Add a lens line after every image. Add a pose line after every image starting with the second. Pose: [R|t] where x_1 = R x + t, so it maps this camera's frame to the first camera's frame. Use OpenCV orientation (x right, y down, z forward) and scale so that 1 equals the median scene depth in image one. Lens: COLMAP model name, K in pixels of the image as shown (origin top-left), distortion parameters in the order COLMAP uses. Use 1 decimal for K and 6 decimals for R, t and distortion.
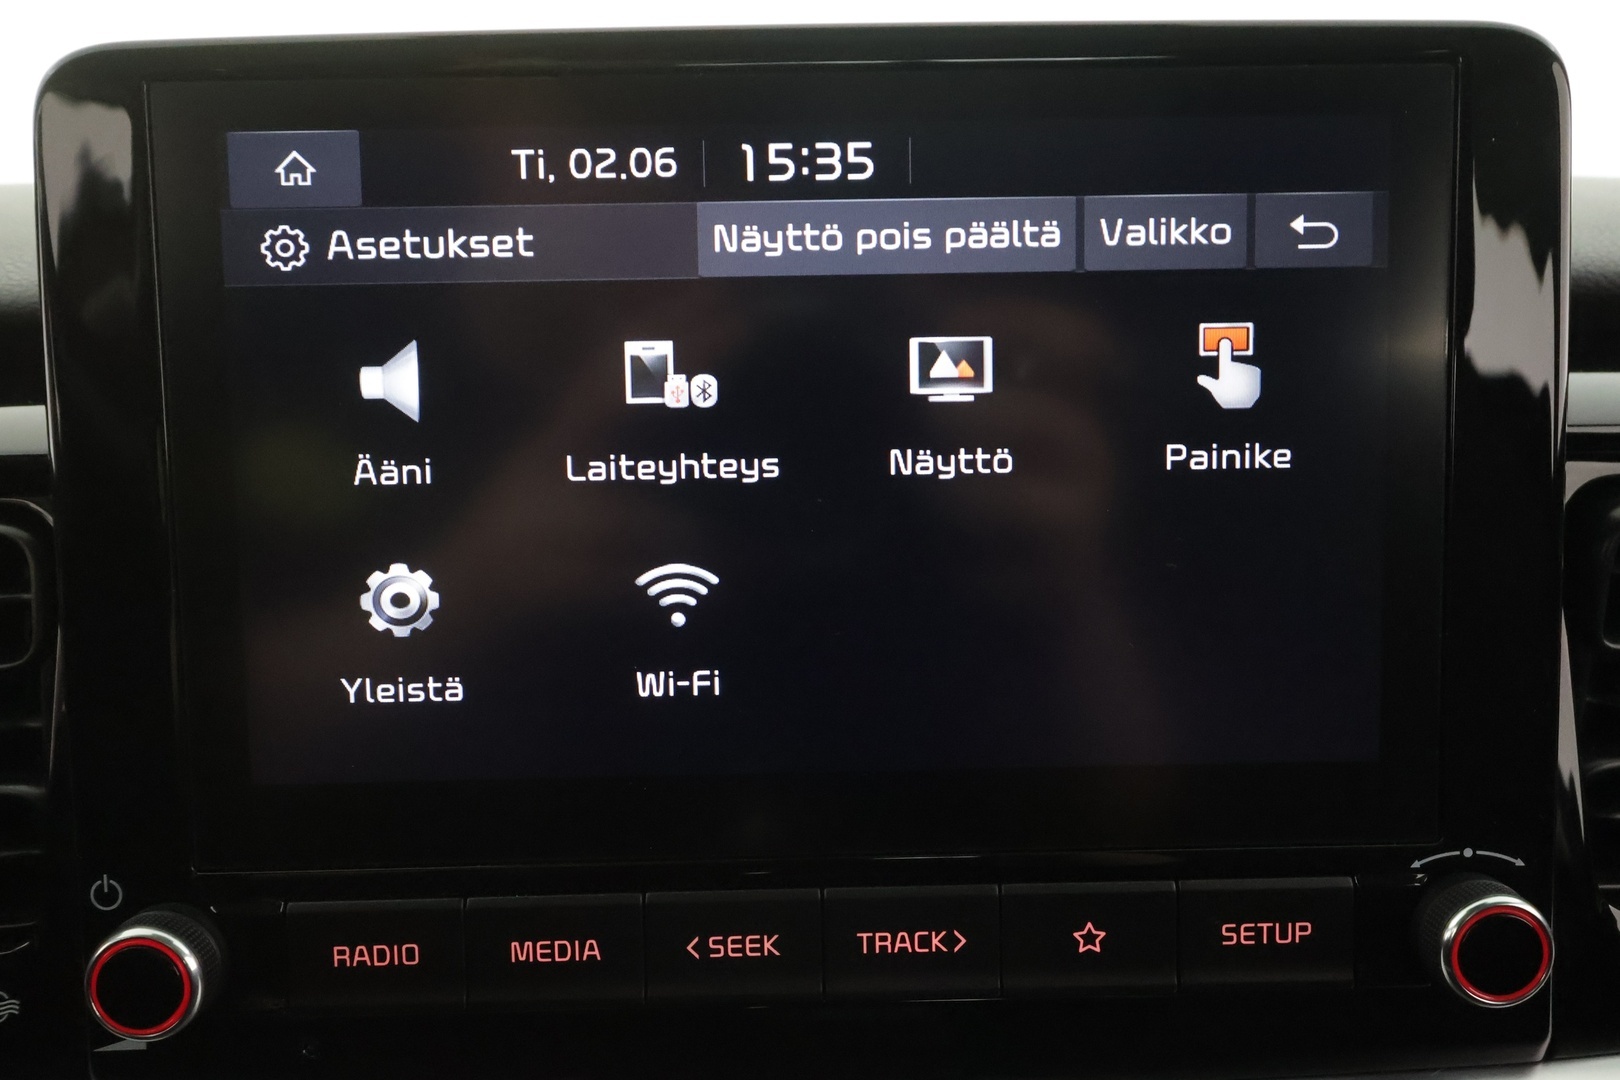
lens RADIAL K [[1320.3, 0, 810.0], [0, 1320.3, 540.0], [0, 0, 1]] dist [-0.012388, -0.004950]
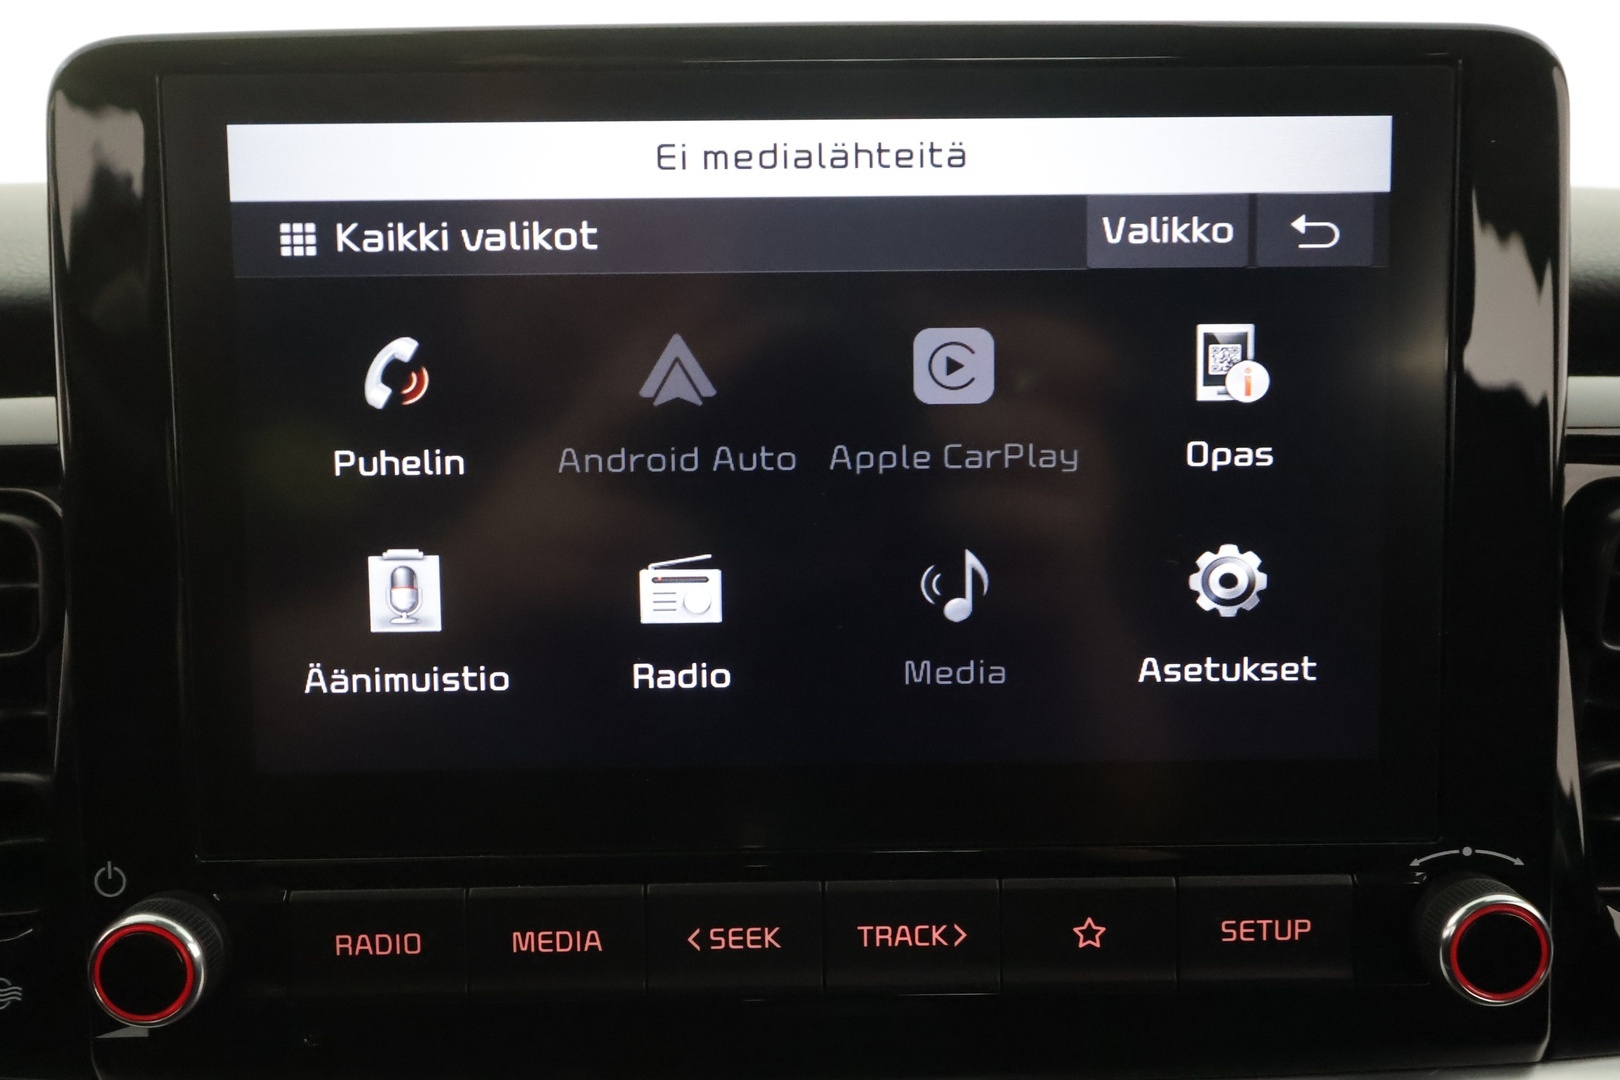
lens RADIAL K [[1320.3, 0, 810.0], [0, 1320.3, 540.0], [0, 0, 1]] dist [-0.012388, -0.004950]
pose [[0.999682, 0.008878, -0.023610, -0.369953], [-0.008771, 0.999951, 0.004642, 0.007596], [0.023650, -0.004434, 0.999710, -0.013270]]
